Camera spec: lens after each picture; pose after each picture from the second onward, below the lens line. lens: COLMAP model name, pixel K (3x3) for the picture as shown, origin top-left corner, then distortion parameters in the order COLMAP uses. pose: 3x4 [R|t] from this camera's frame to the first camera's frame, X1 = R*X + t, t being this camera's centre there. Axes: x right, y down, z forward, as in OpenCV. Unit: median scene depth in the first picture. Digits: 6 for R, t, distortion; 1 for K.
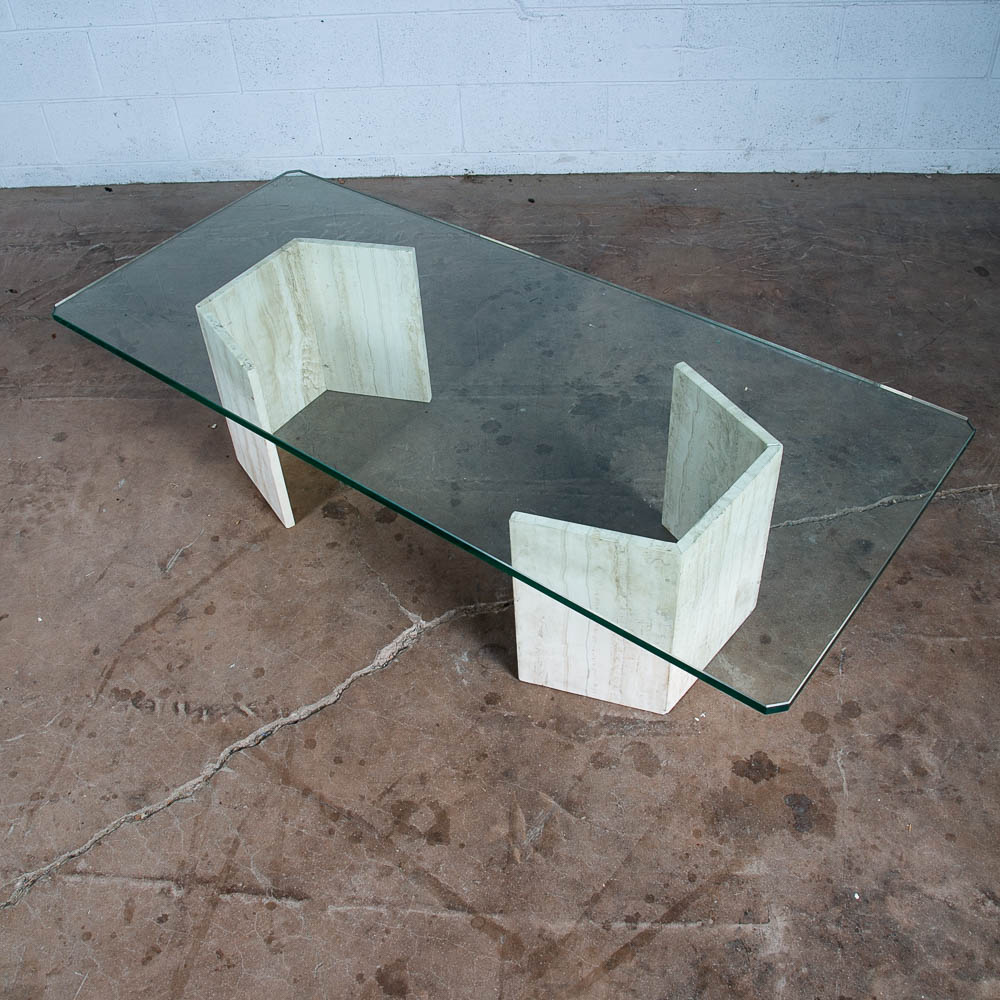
lens RADIAL K [[1097.8, 0, 487.6], [0, 1097.8, 463.7], [0, 0, 1]] dist [-0.127443, 0.079485]
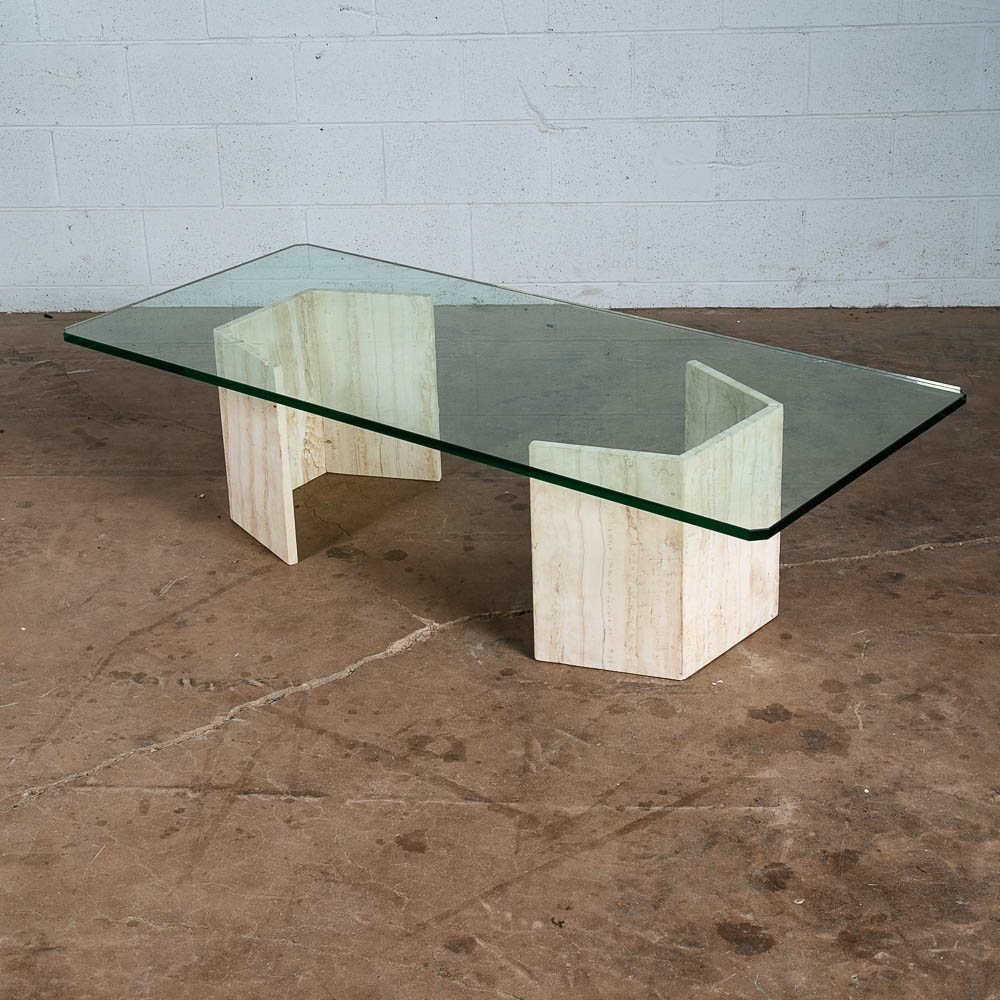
lens RADIAL K [[1919.7, 0, 492.9], [0, 1919.7, 429.5], [0, 0, 1]] dist [0.042640, 0.126947]
pose [[0.999705, 0.022567, 0.009005, -0.029343], [-0.018205, 0.941145, -0.337512, 0.587246], [-0.016092, 0.337248, 0.941278, -0.700966]]
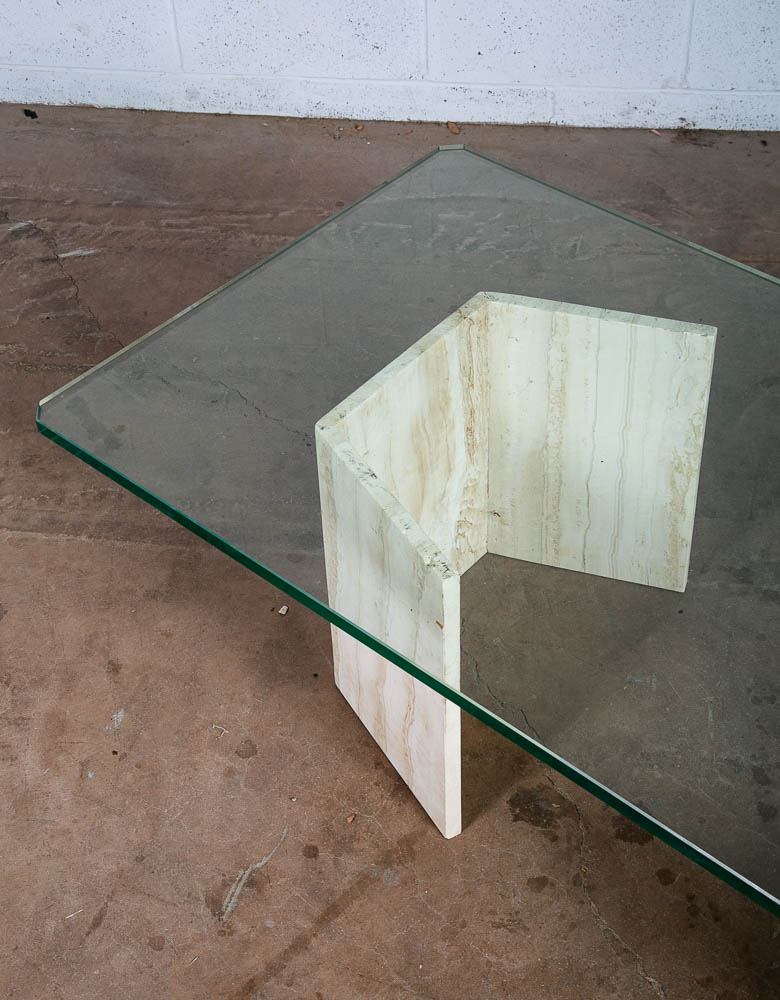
lens RADIAL K [[1739.0, 0, 371.3], [0, 1739.0, 479.4], [0, 0, 1]] dist [0.147767, 0.029639]
pose [[0.997553, 0.056775, -0.040803, -0.226968], [-0.056875, 0.998380, -0.001306, -0.131591], [0.040662, 0.003623, 0.999166, 0.165939]]
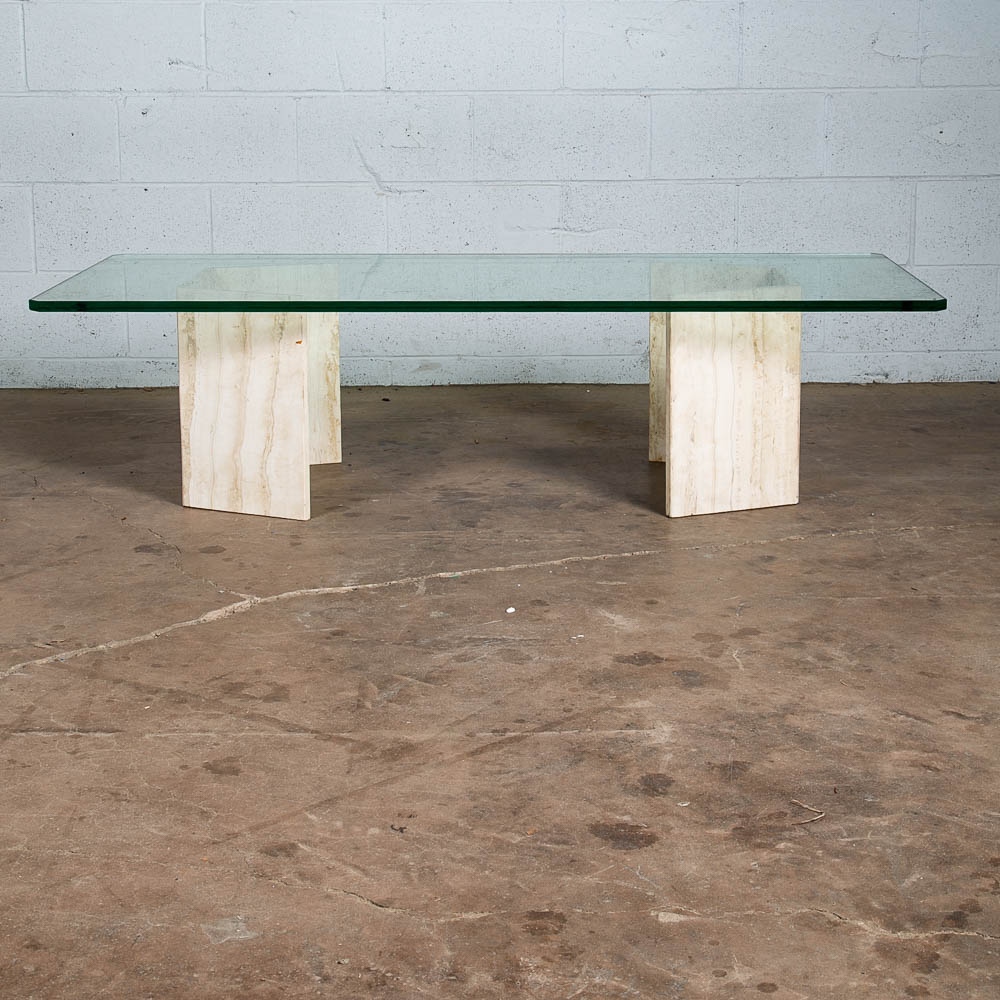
lens RADIAL K [[1899.8, 0, 507.0], [0, 1899.8, 367.8], [0, 0, 1]] dist [0.043914, 0.092744]
pose [[0.994377, 0.035795, 0.099665, -0.020843], [0.021858, 0.851501, -0.523897, 0.815704], [-0.103617, 0.523130, 0.845931, -0.389509]]
